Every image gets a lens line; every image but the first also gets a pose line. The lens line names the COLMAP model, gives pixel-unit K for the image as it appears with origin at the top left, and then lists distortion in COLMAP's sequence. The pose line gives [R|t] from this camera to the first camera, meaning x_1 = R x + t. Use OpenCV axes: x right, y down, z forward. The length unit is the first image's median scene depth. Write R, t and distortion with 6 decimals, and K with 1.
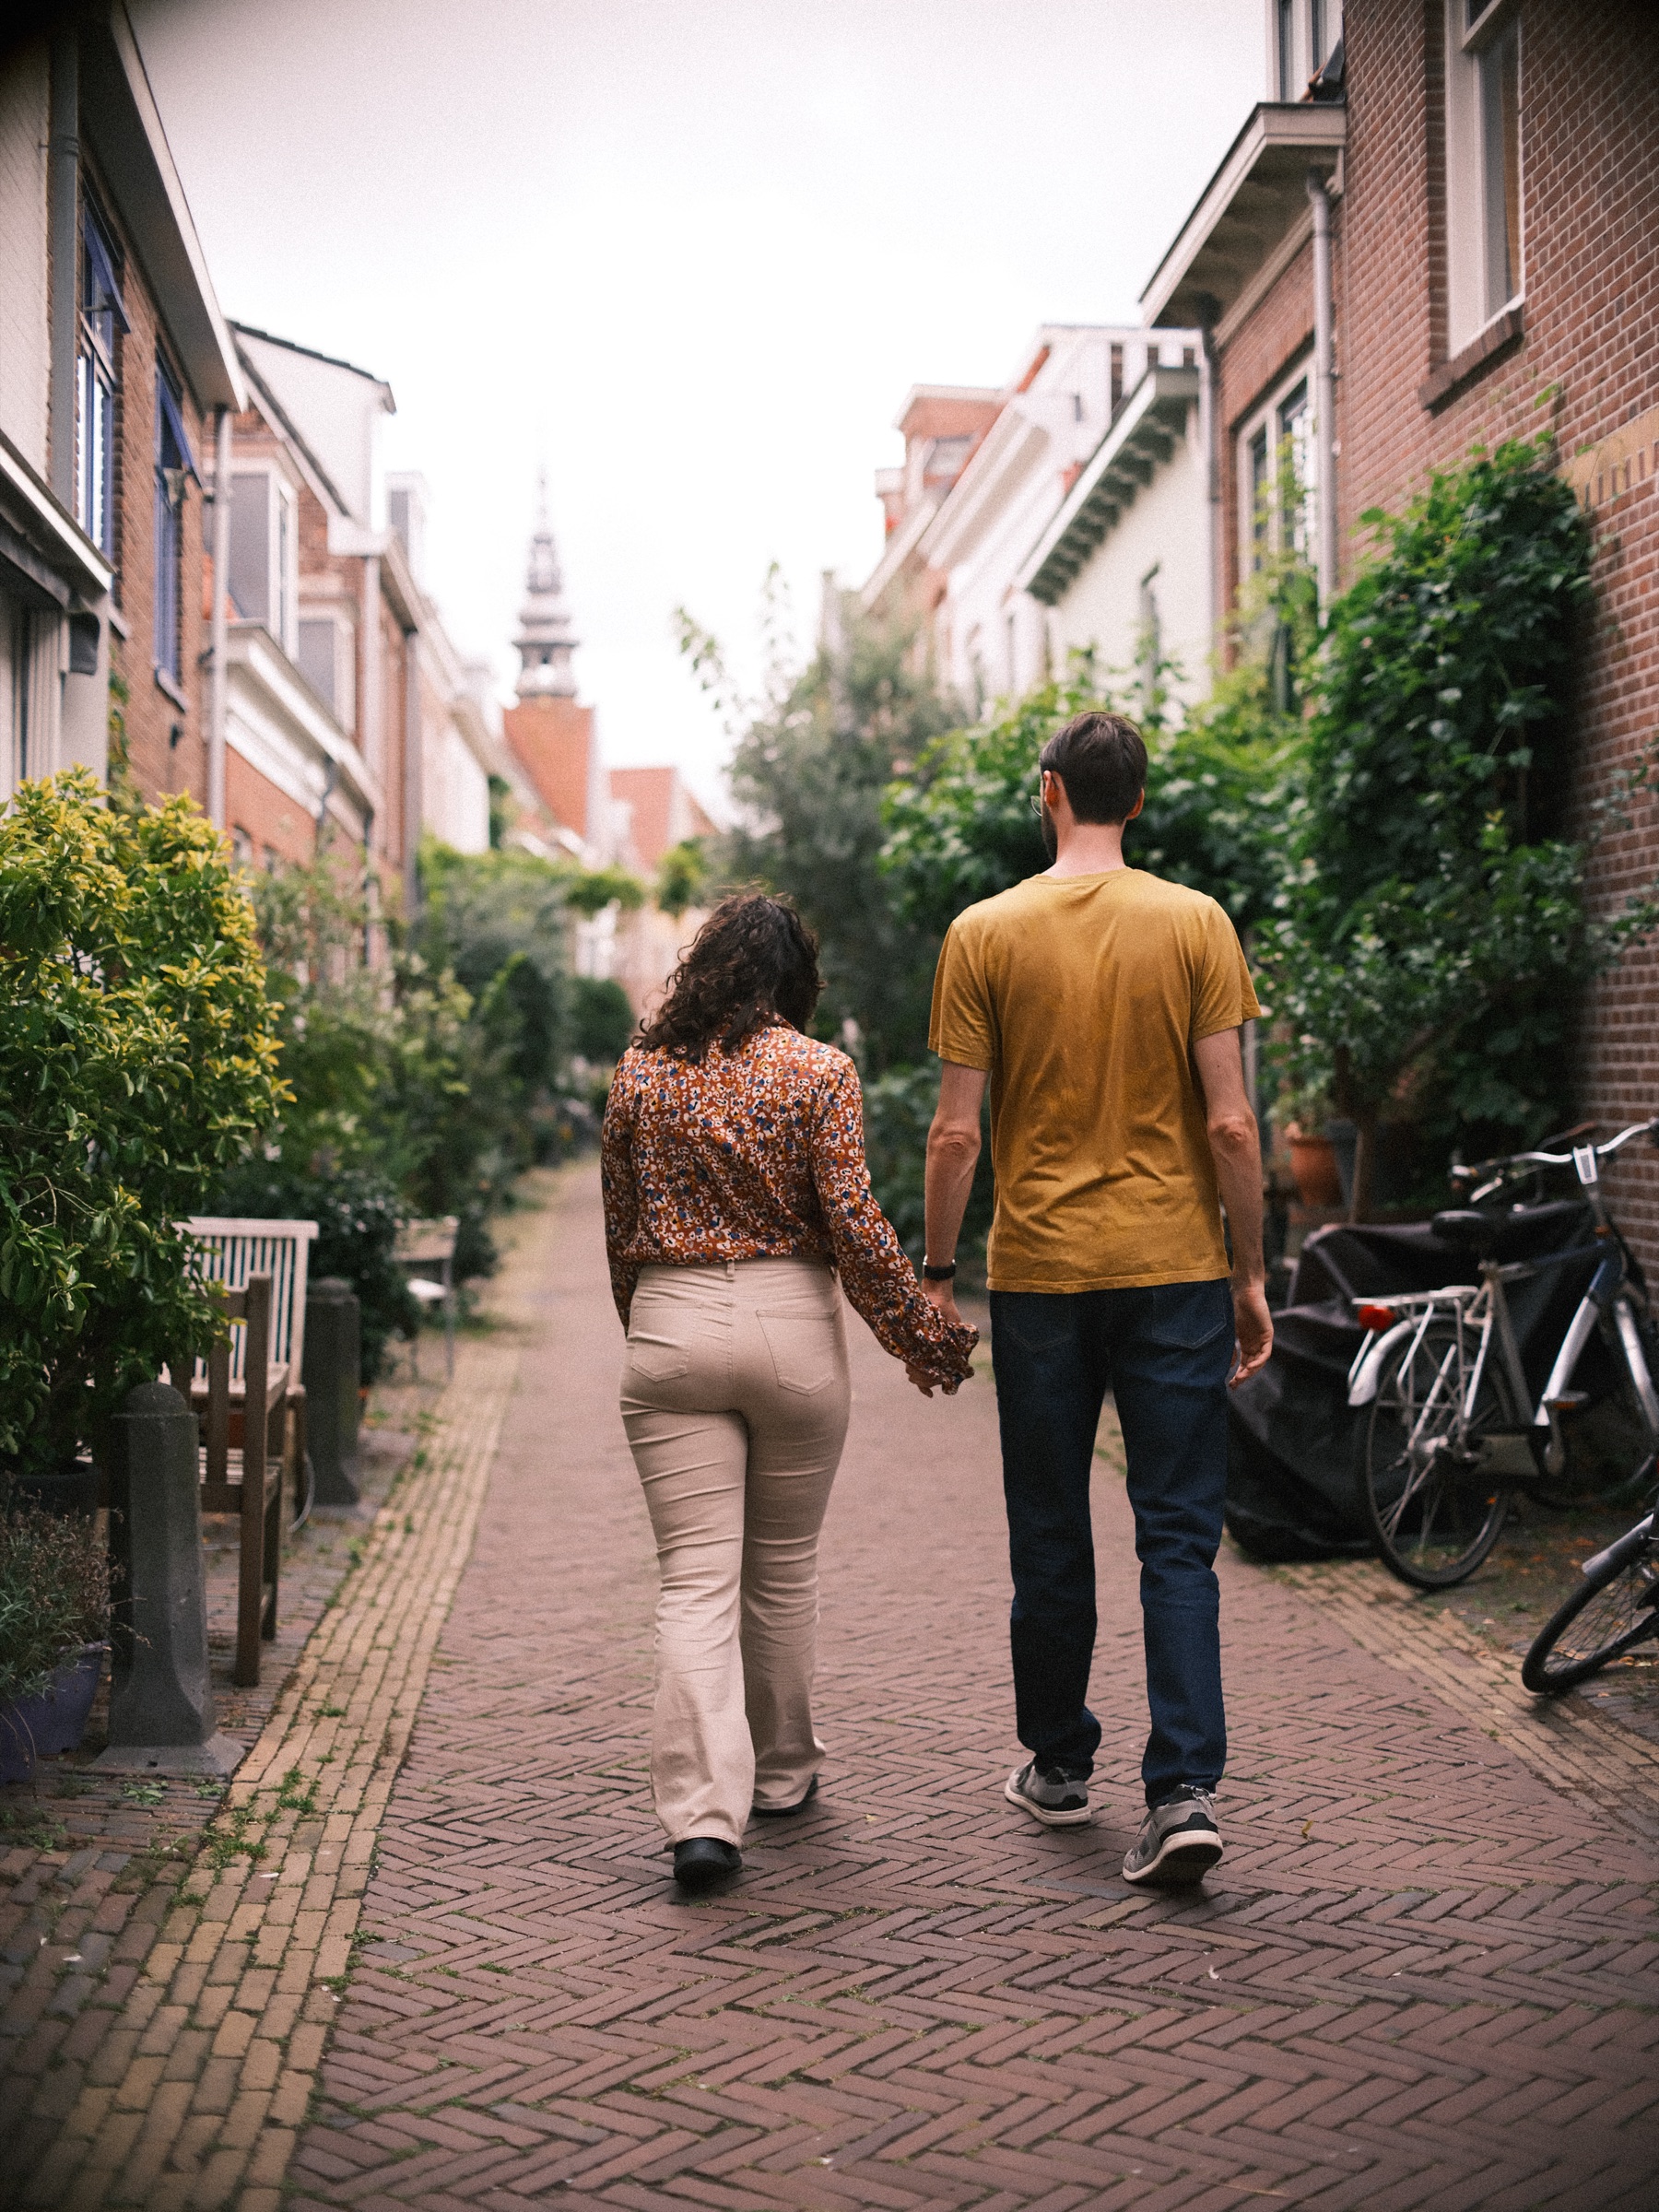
lens RADIAL K [[2808.1, 0, 764.0], [0, 2808.1, 1148.6], [0, 0, 1]] dist [-0.187951, 0.281650]
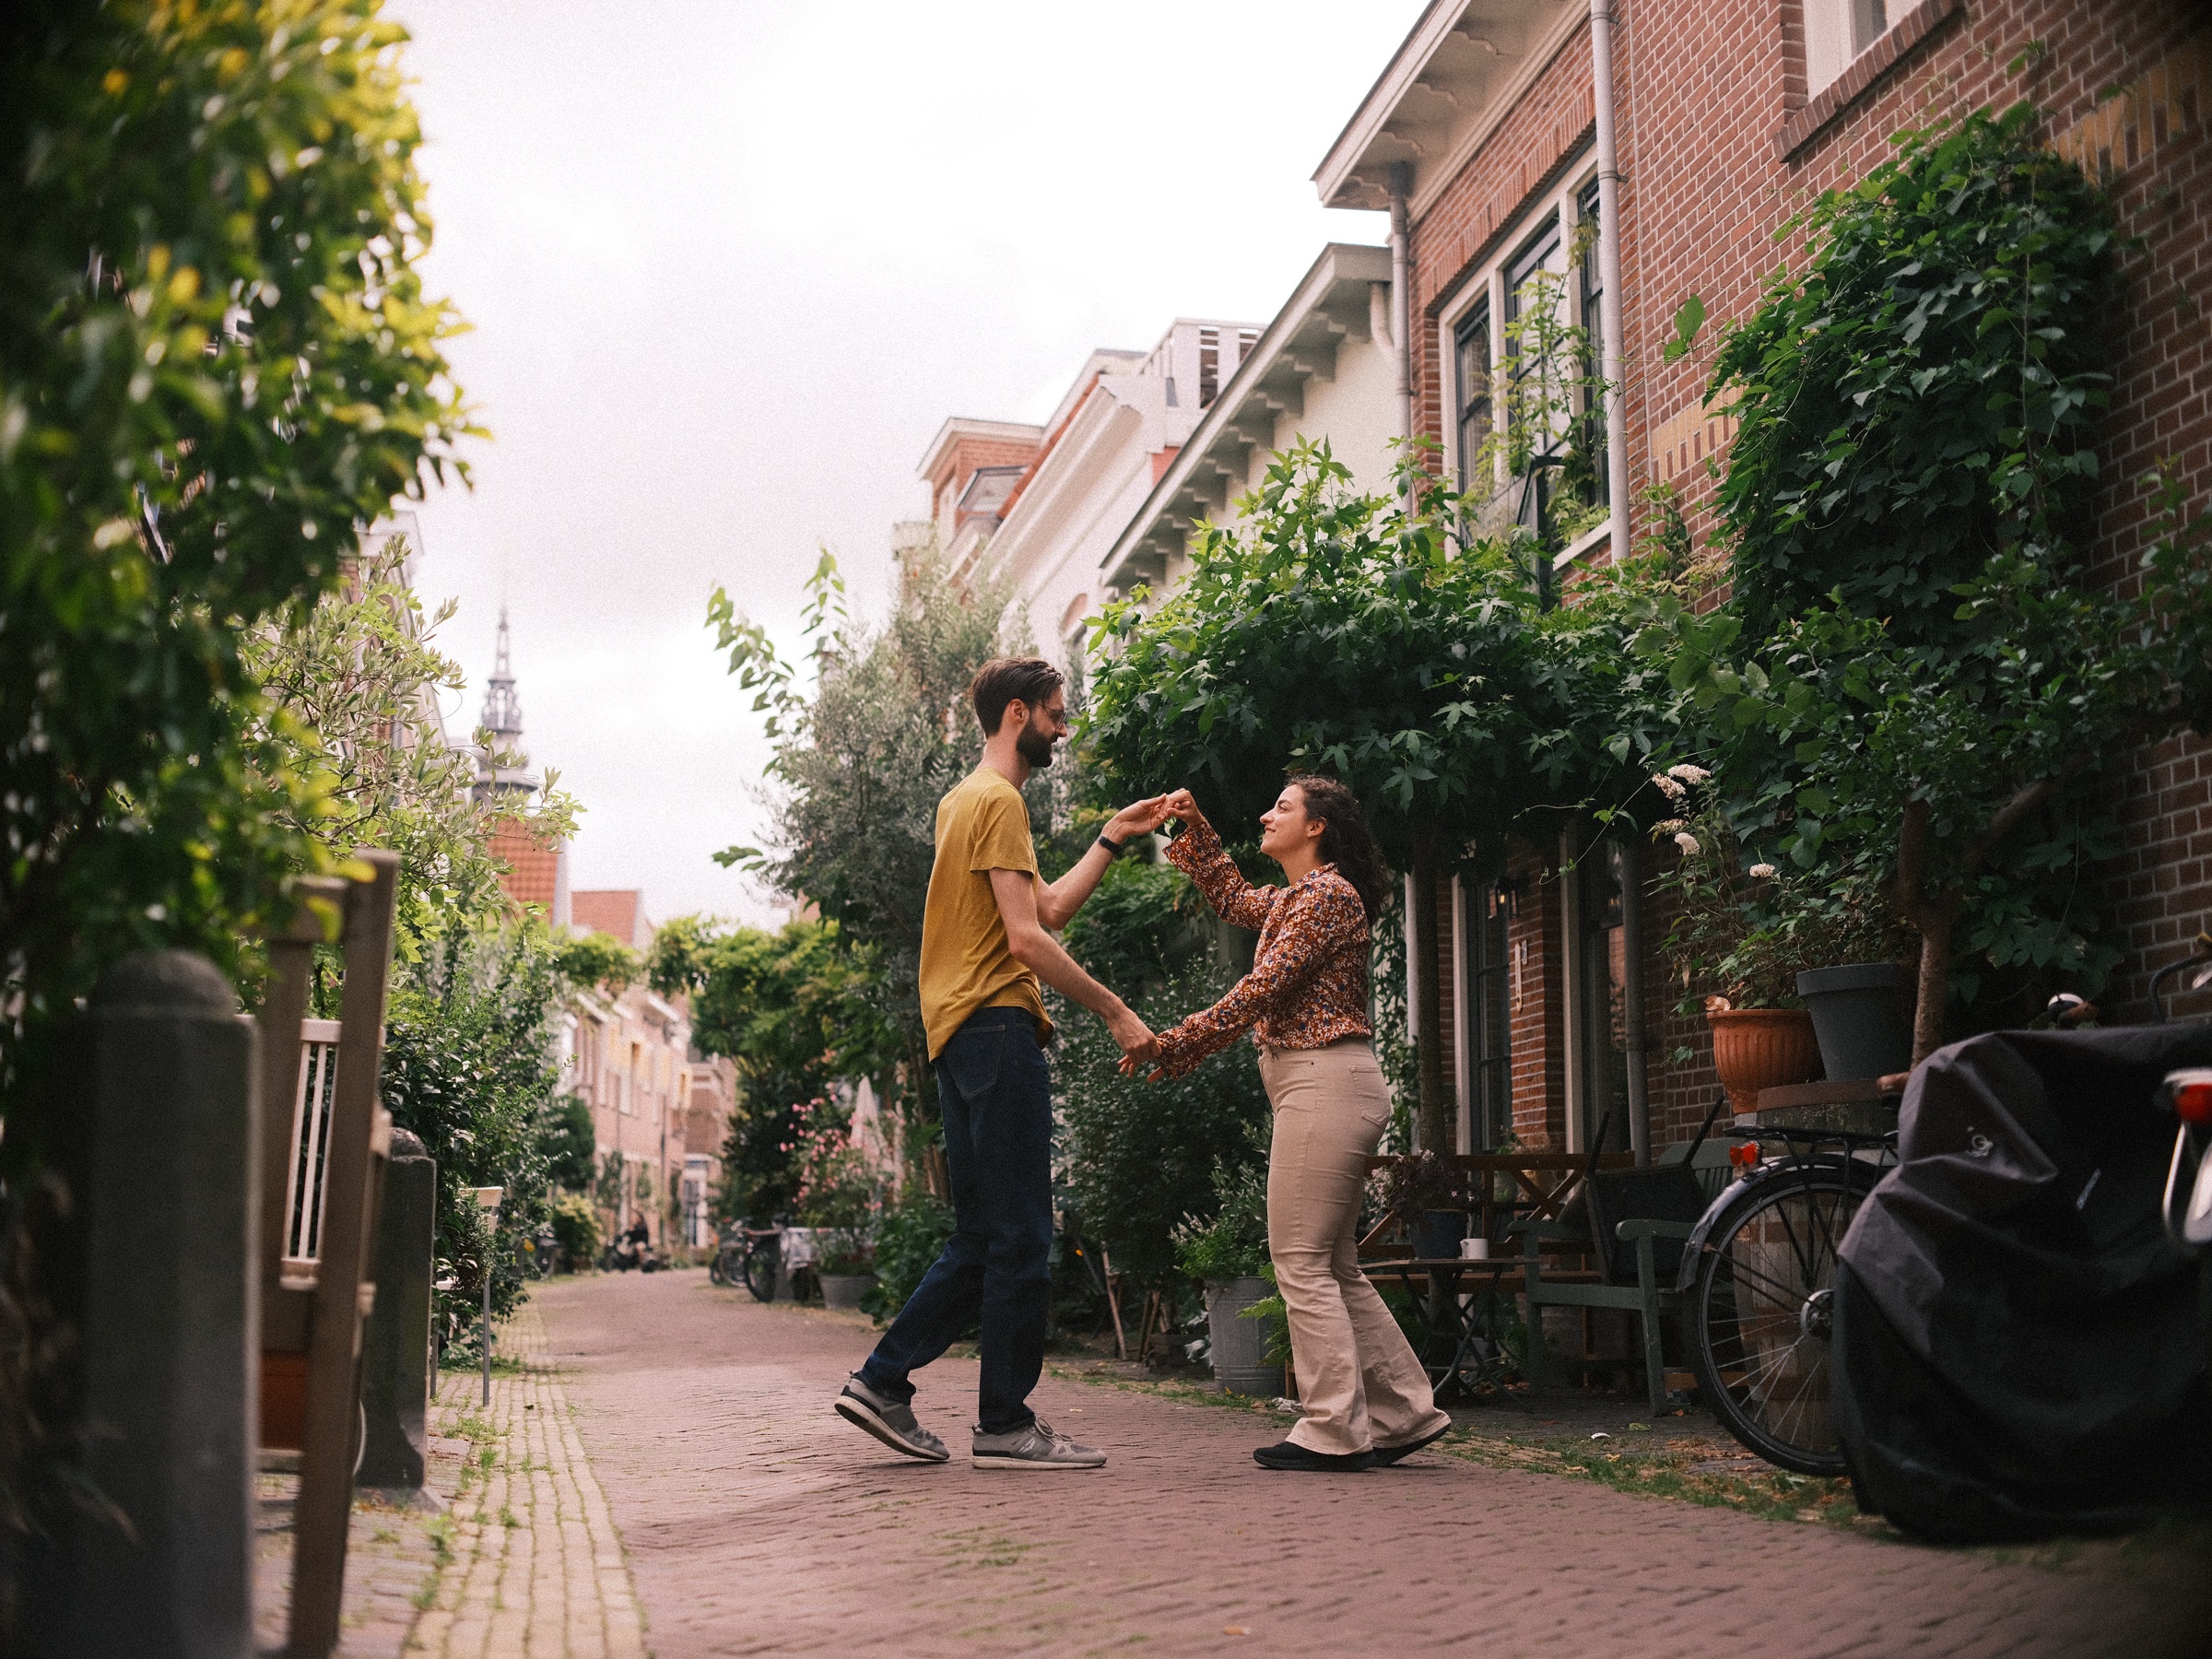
lens RADIAL K [[2772.7, 0, 1016.2], [0, 2772.7, 821.3], [0, 0, 1]] dist [-0.133354, 0.031389]
pose [[0.993379, 0.032199, 0.110280, -0.030529], [-0.012408, 0.984375, -0.175649, 0.030694], [-0.114212, 0.173118, 0.978256, 0.126282]]
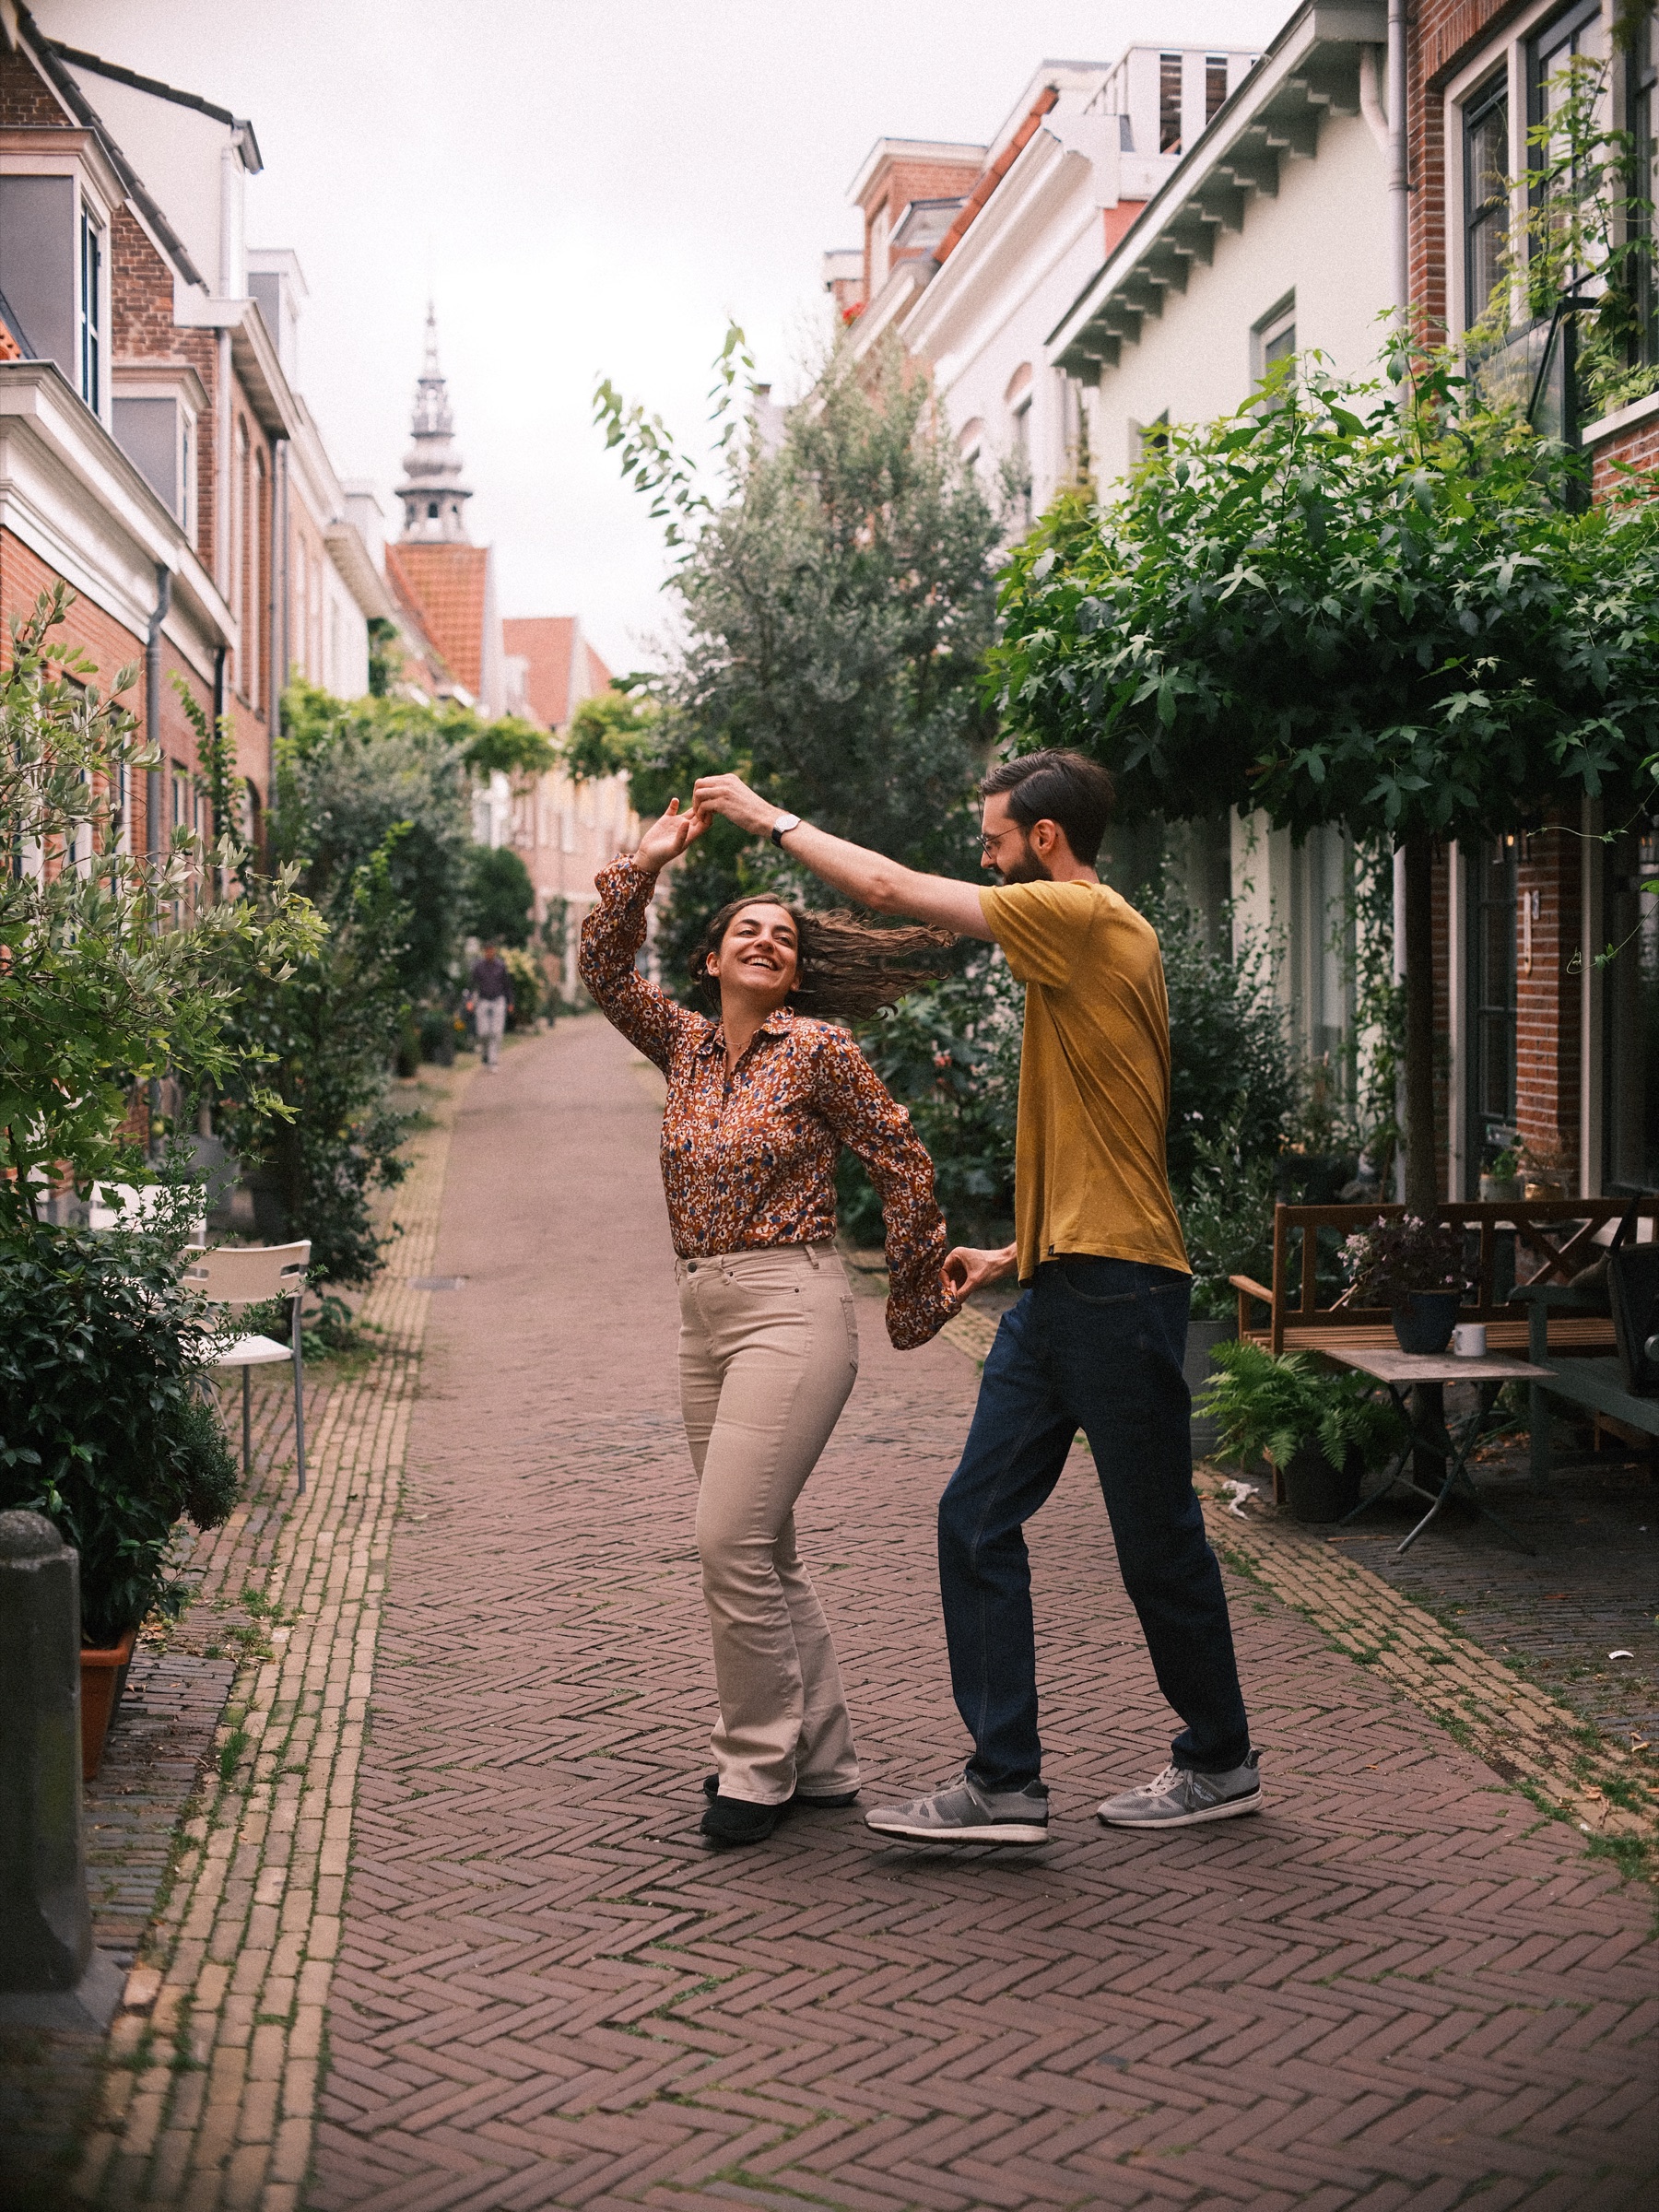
lens RADIAL K [[2885.0, 0, 829.5], [0, 2885.0, 1106.0], [0, 0, 1]] dist [-0.168539, 0.167022]
pose [[0.998198, 0.002169, 0.059972, -0.016252], [-0.003898, 0.999579, 0.028741, -0.013195], [-0.059884, -0.028923, 0.997786, 0.180904]]
